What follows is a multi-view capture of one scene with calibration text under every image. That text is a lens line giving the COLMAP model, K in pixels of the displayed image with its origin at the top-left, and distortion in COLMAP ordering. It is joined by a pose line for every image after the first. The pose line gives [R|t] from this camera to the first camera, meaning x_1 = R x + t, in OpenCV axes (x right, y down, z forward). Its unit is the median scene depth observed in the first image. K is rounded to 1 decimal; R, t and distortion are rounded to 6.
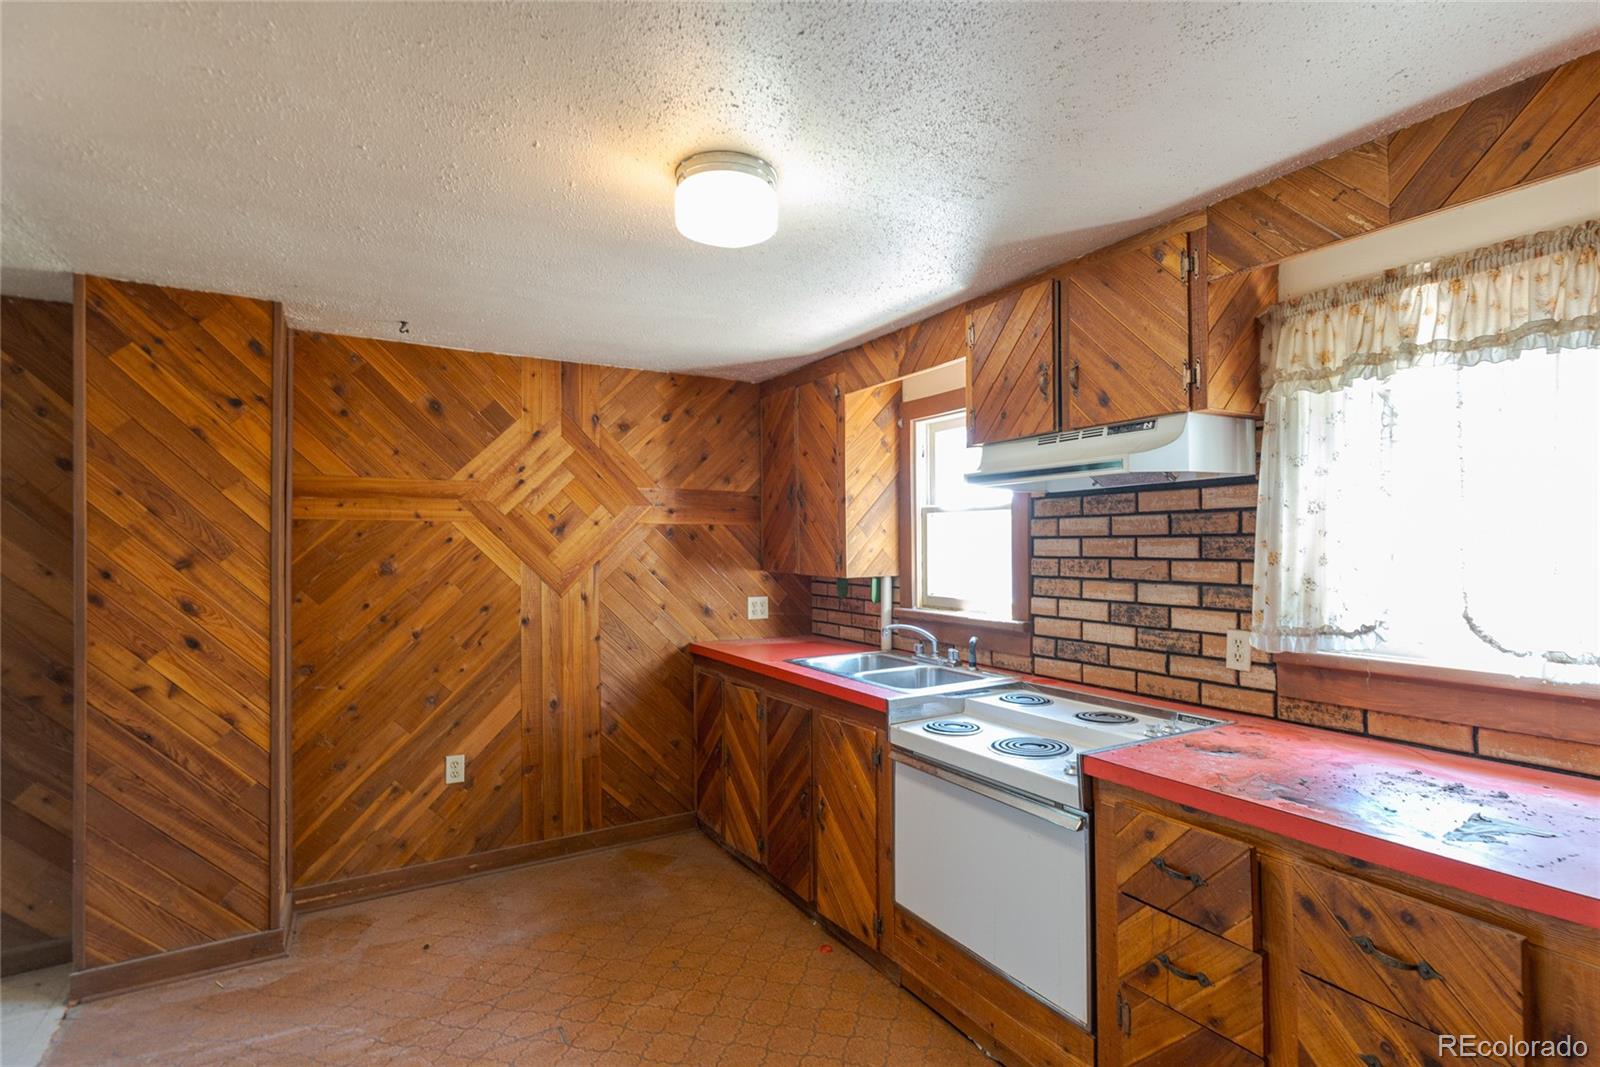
lens RADIAL K [[762.3, 0, 830.2], [0, 762.3, 540.3], [0, 0, 1]] dist [-0.000014, 0.000553]
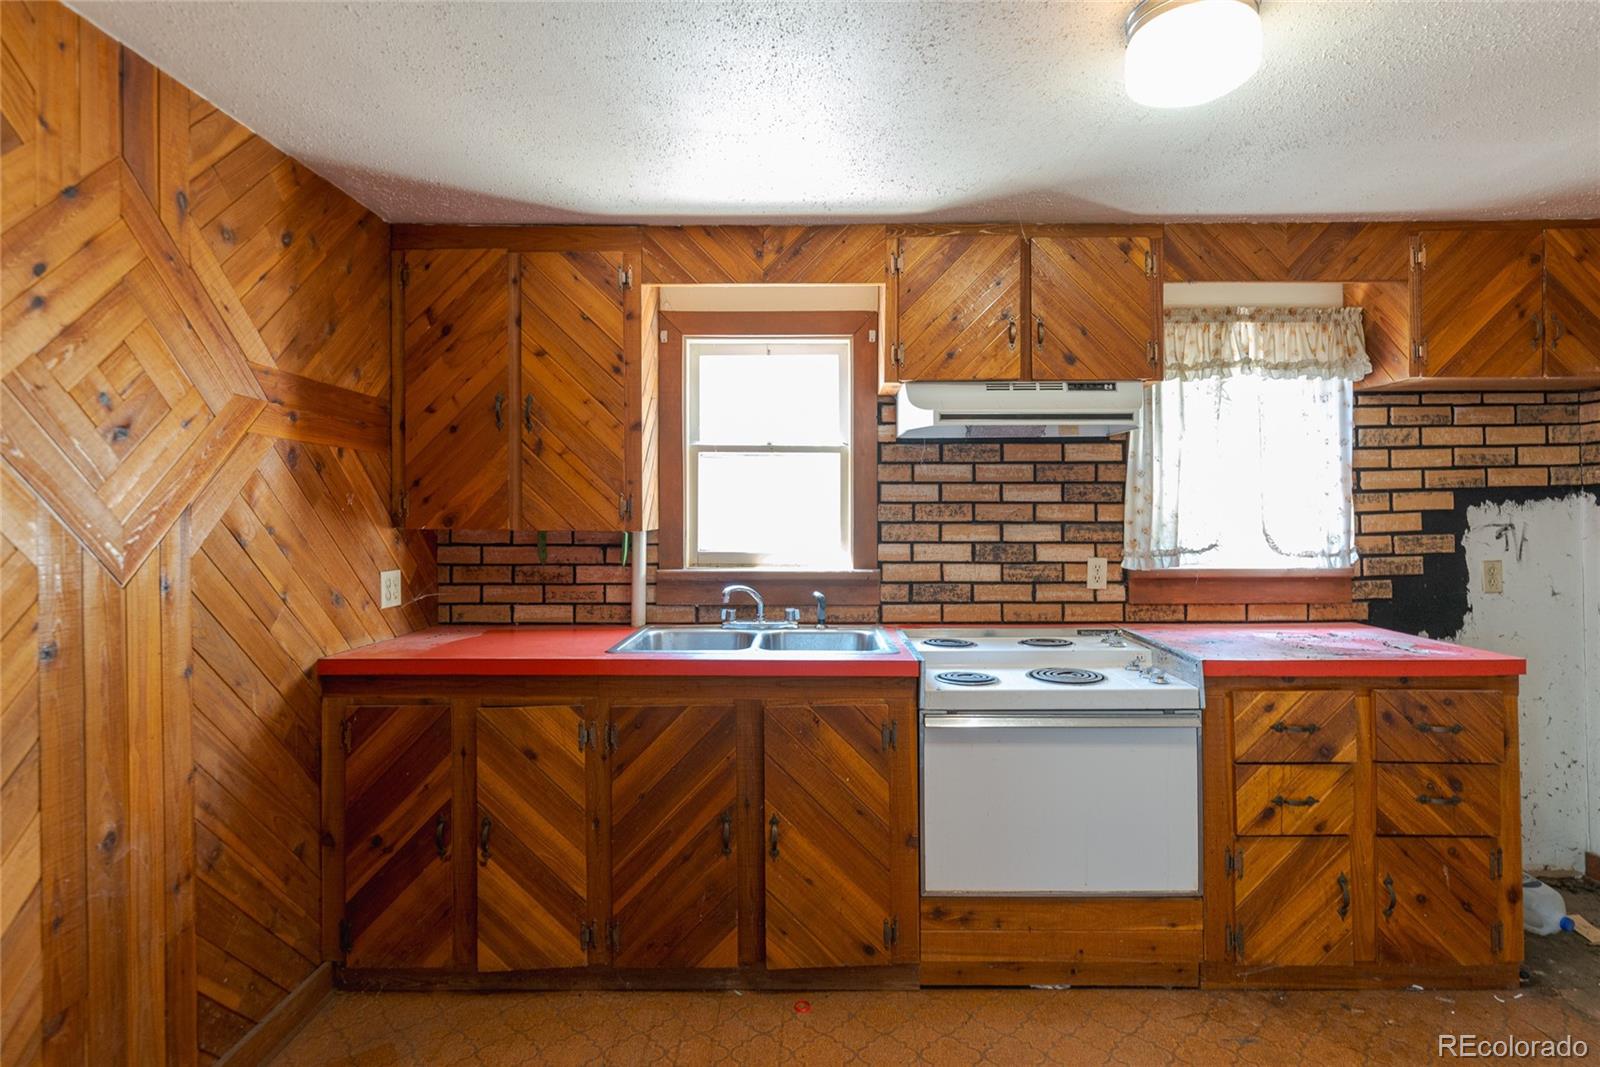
lens RADIAL K [[795.9, 0, 800.1], [0, 795.9, 507.0], [0, 0, 1]] dist [0.000549, 0.000480]
pose [[0.541478, 0.011596, 0.840635, -0.719527], [-0.006397, 0.999933, -0.009673, 0.042171], [-0.840691, -0.000140, 0.541516, 0.593927]]
